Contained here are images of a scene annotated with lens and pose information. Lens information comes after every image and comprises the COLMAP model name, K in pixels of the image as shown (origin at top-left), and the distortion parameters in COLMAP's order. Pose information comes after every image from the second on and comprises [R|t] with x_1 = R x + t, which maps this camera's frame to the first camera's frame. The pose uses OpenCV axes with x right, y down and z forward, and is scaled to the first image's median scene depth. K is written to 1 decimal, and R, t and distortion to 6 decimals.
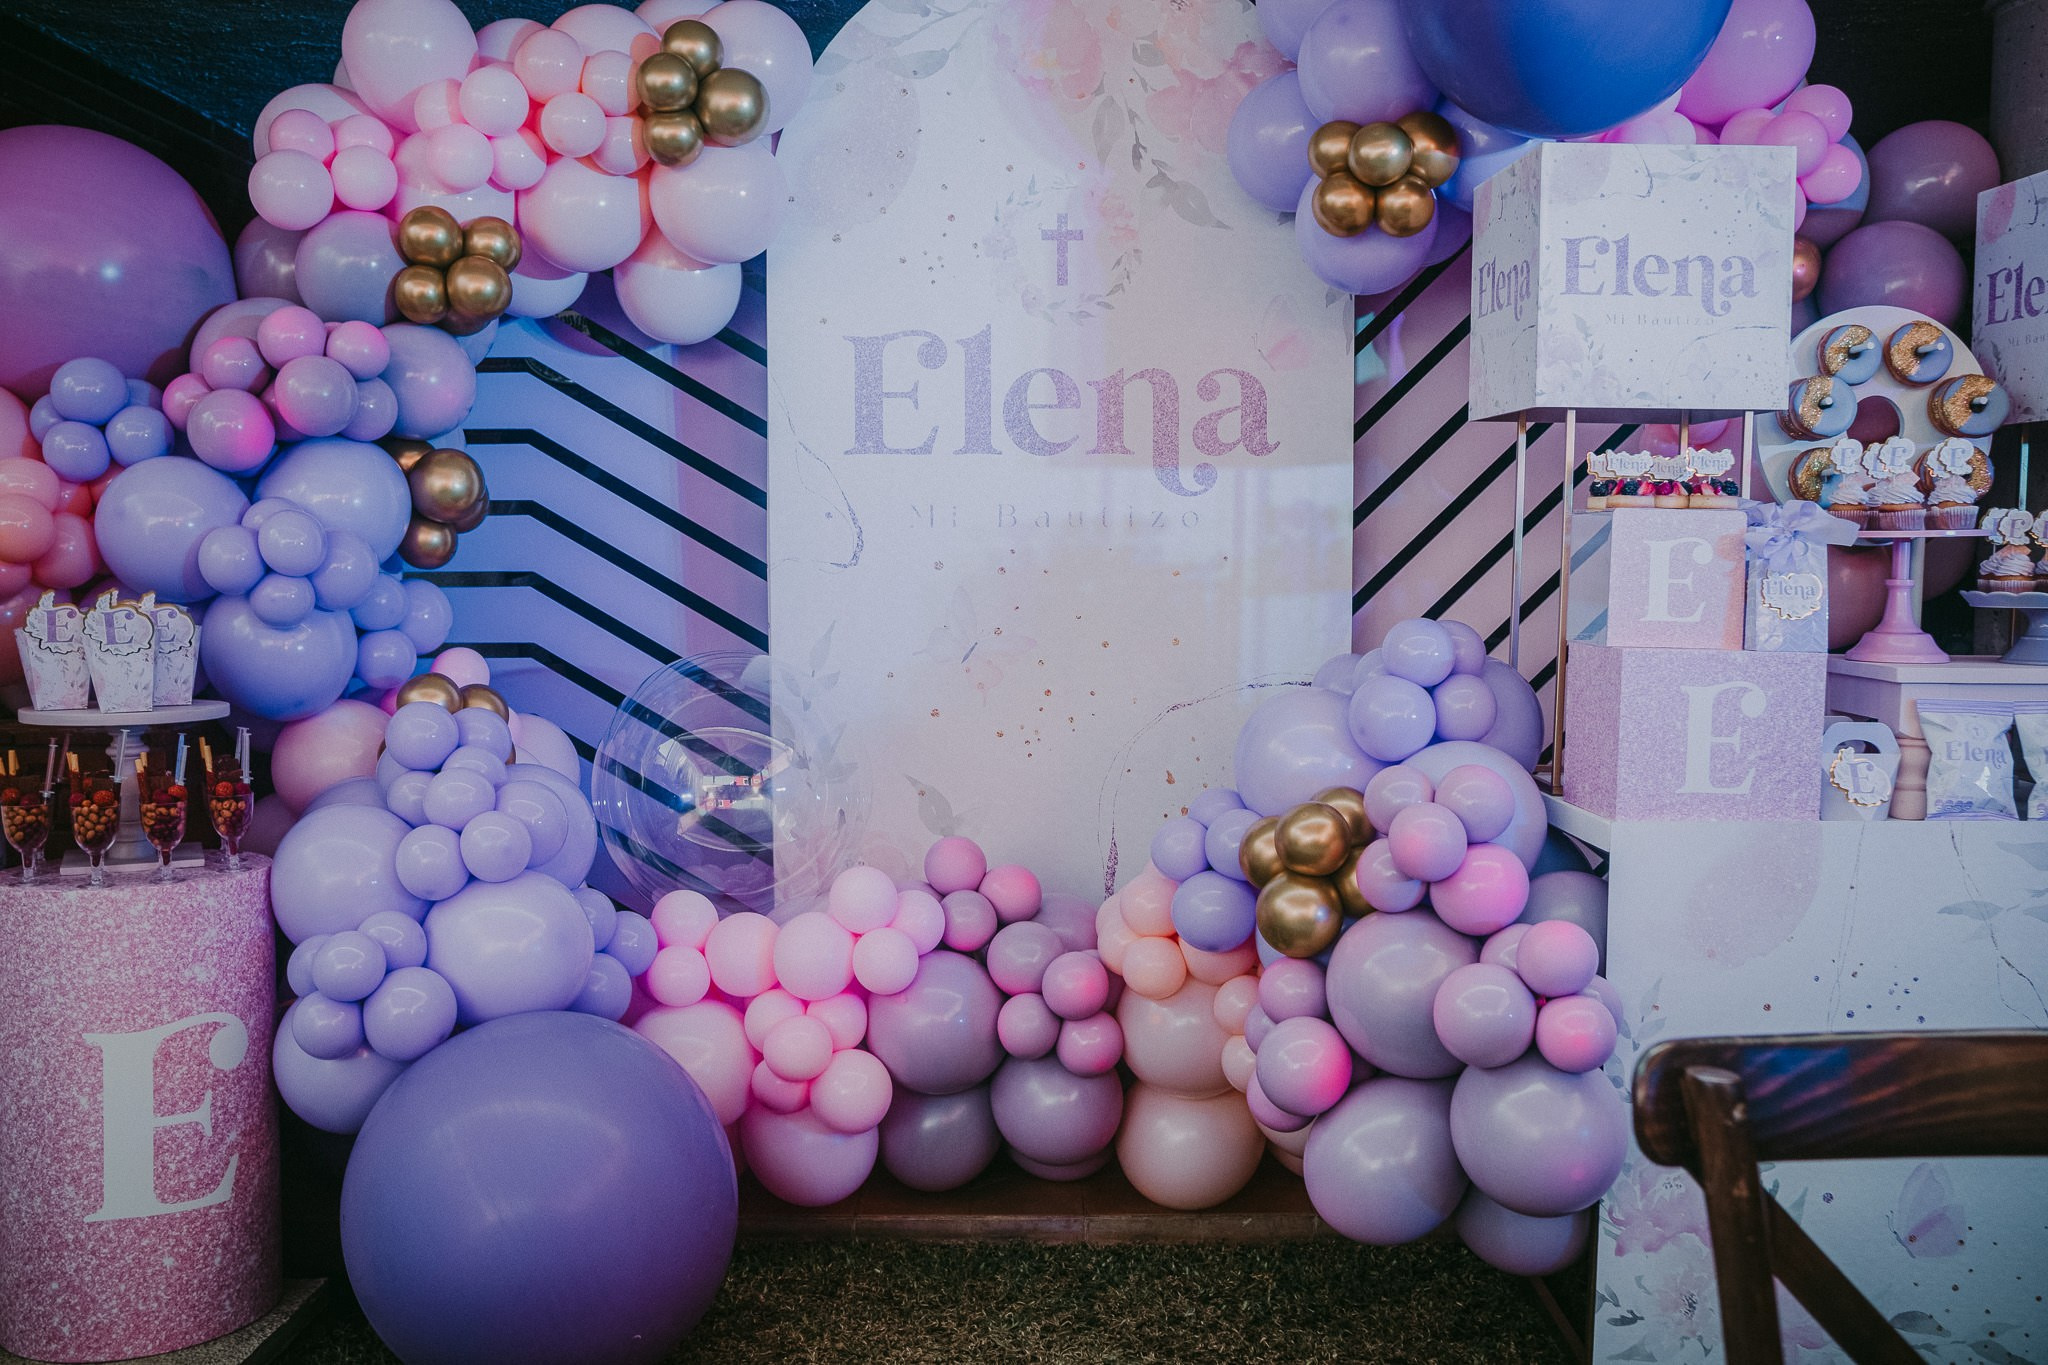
lens RADIAL K [[1950.1, 0, 1024.0], [0, 1950.1, 682.5], [0, 0, 1]] dist [-0.066904, 0.134566]
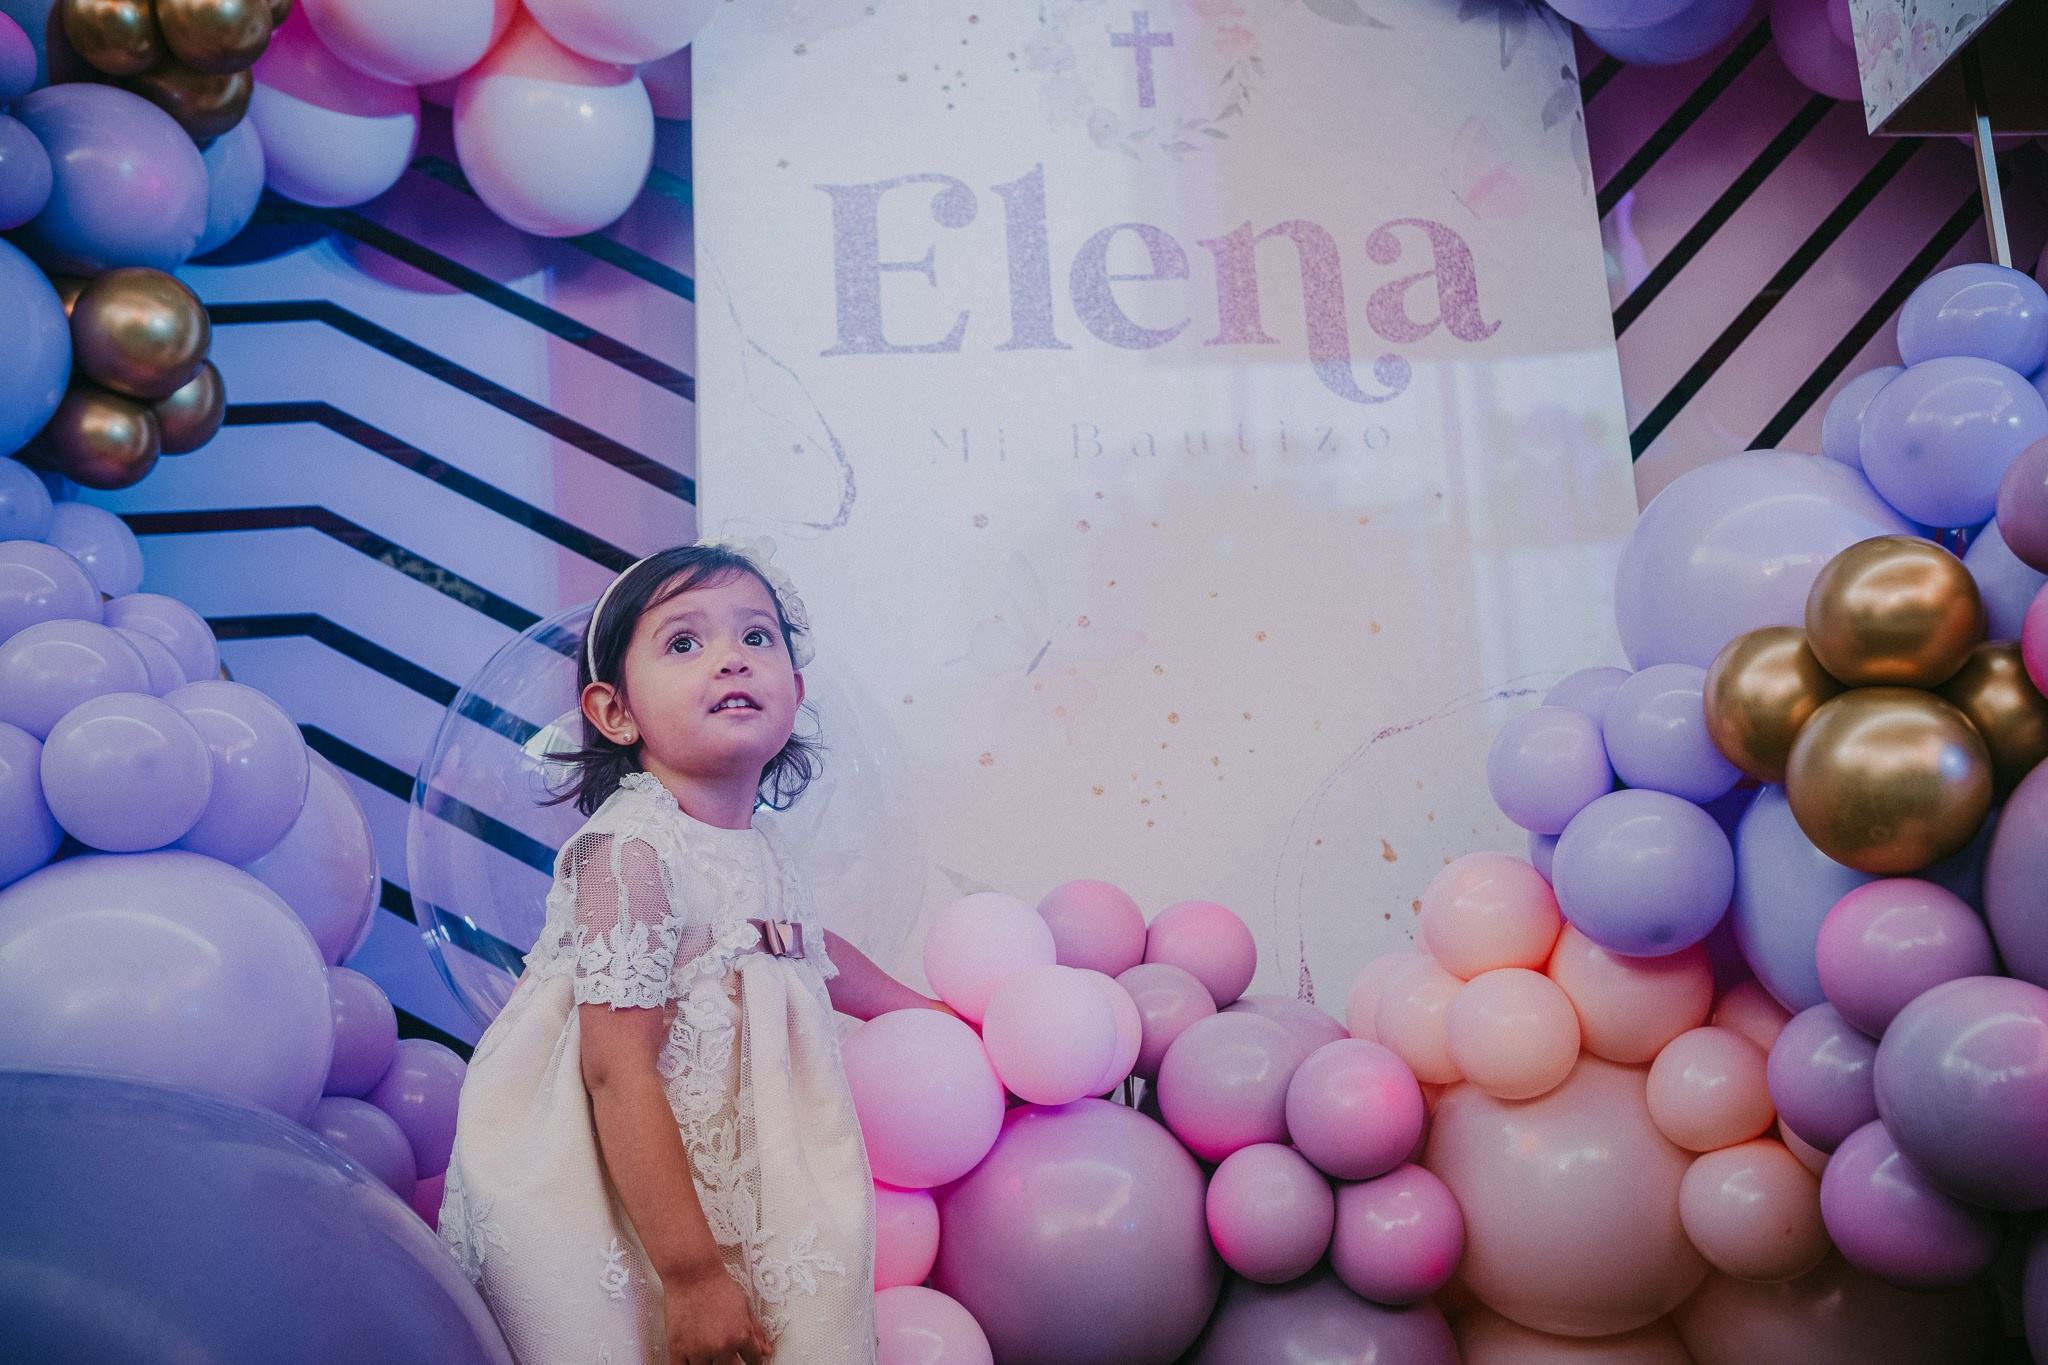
lens RADIAL K [[1950.1, 0, 1024.0], [0, 1950.1, 682.5], [0, 0, 1]] dist [-0.066904, 0.134566]
pose [[0.997181, -0.044891, 0.060127, -0.076984], [0.060759, 0.953271, -0.295945, 0.188936], [-0.044032, 0.298764, 0.953311, 0.481882]]
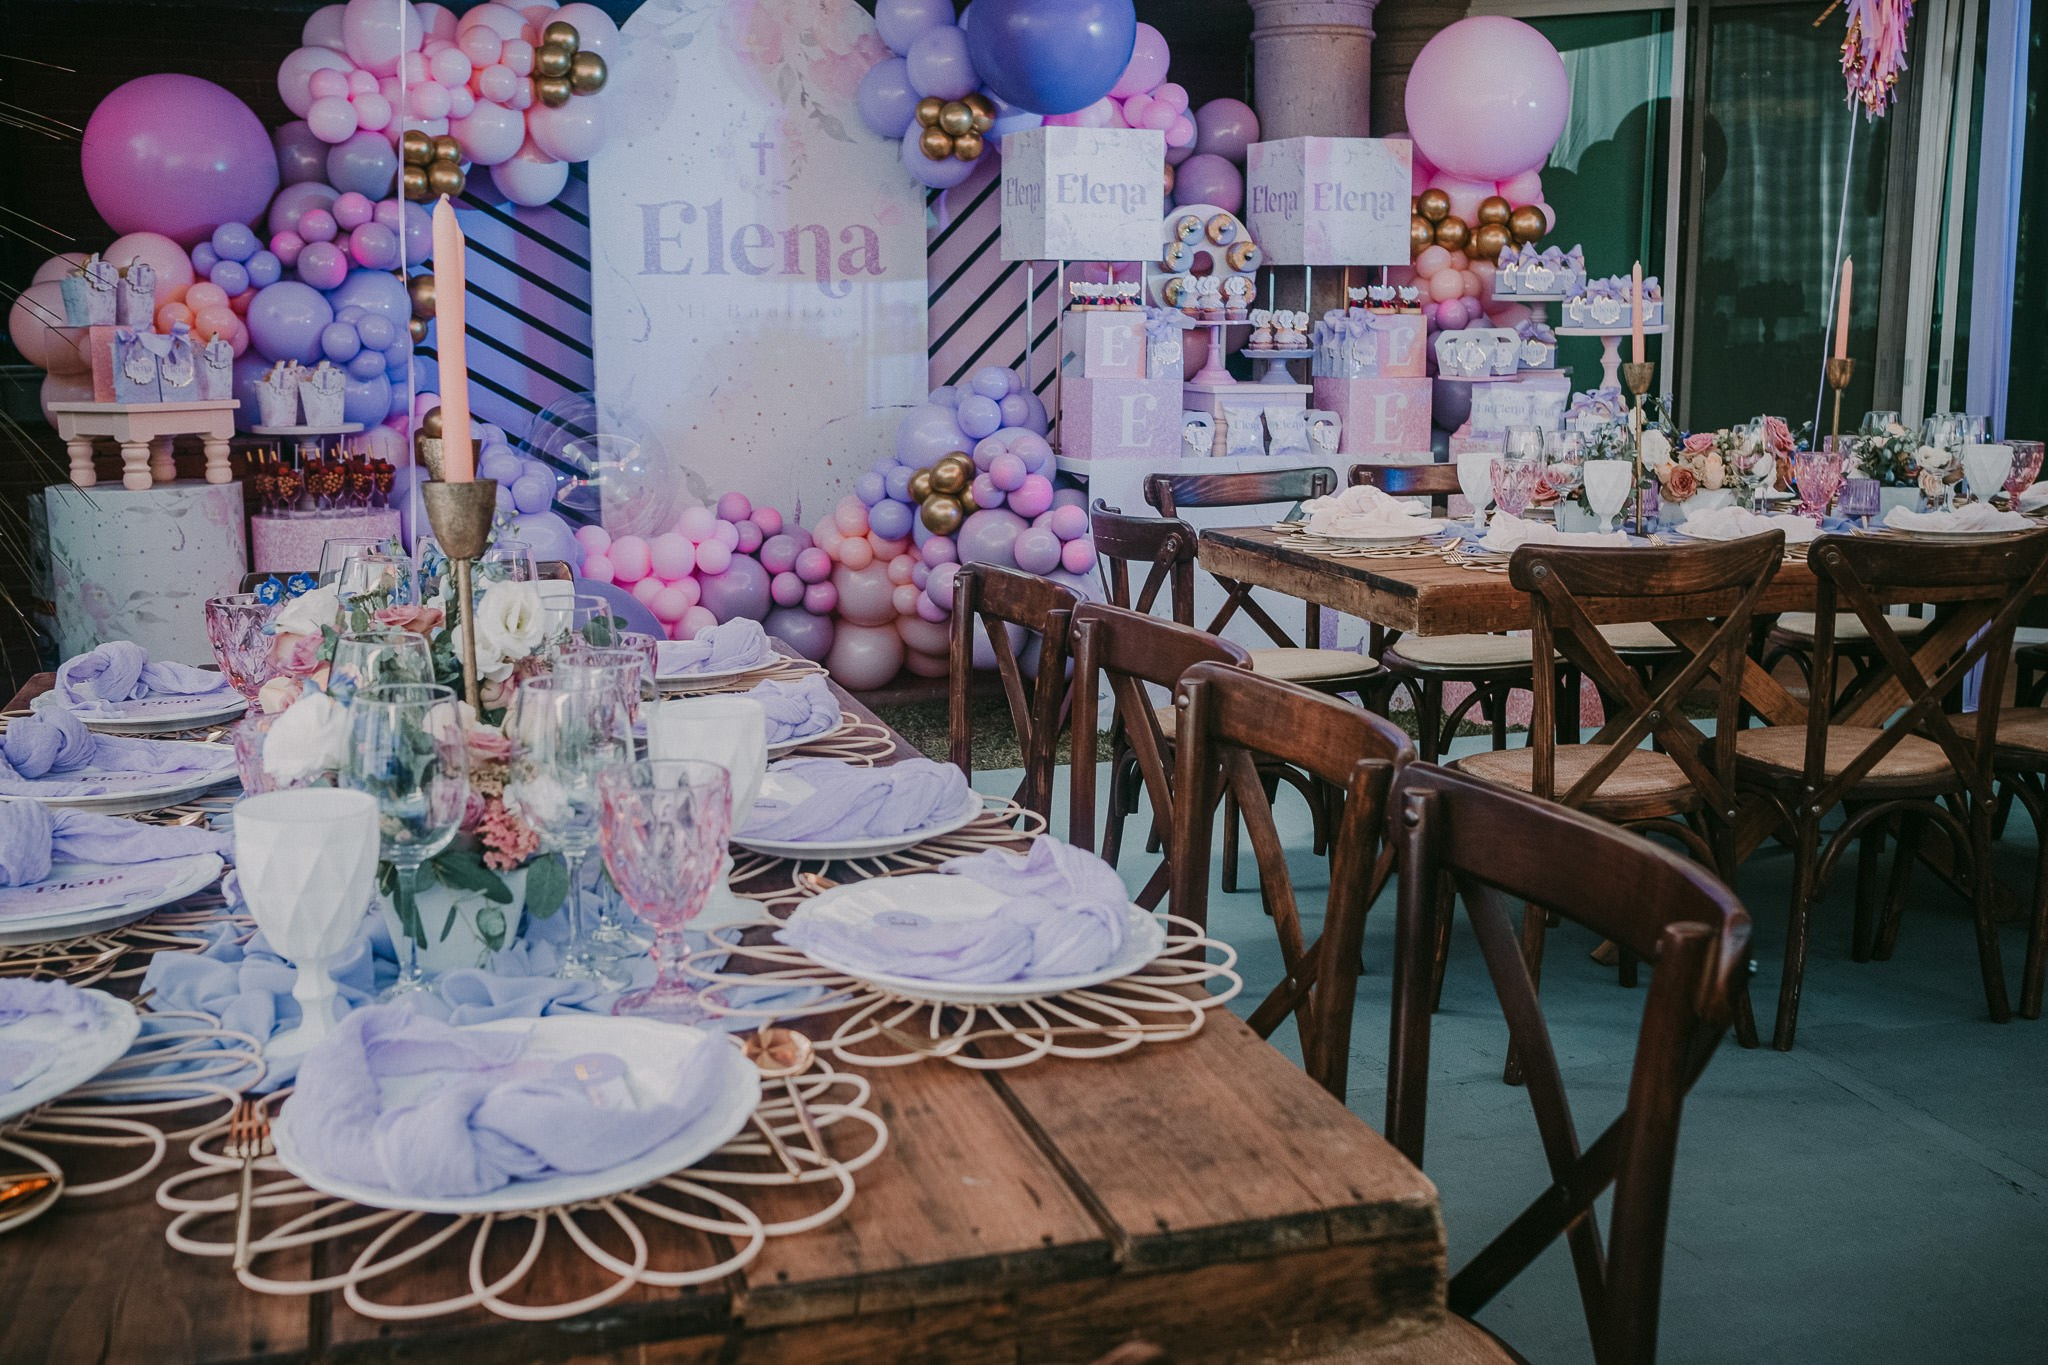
lens RADIAL K [[2099.2, 0, 1024.0], [0, 2099.2, 682.5], [0, 0, 1]] dist [-0.081516, 0.174236]
pose [[0.946796, -0.058713, 0.316433, -0.409485], [0.024182, 0.993417, 0.111969, 0.043884], [-0.320924, -0.098360, 0.941983, -0.941526]]
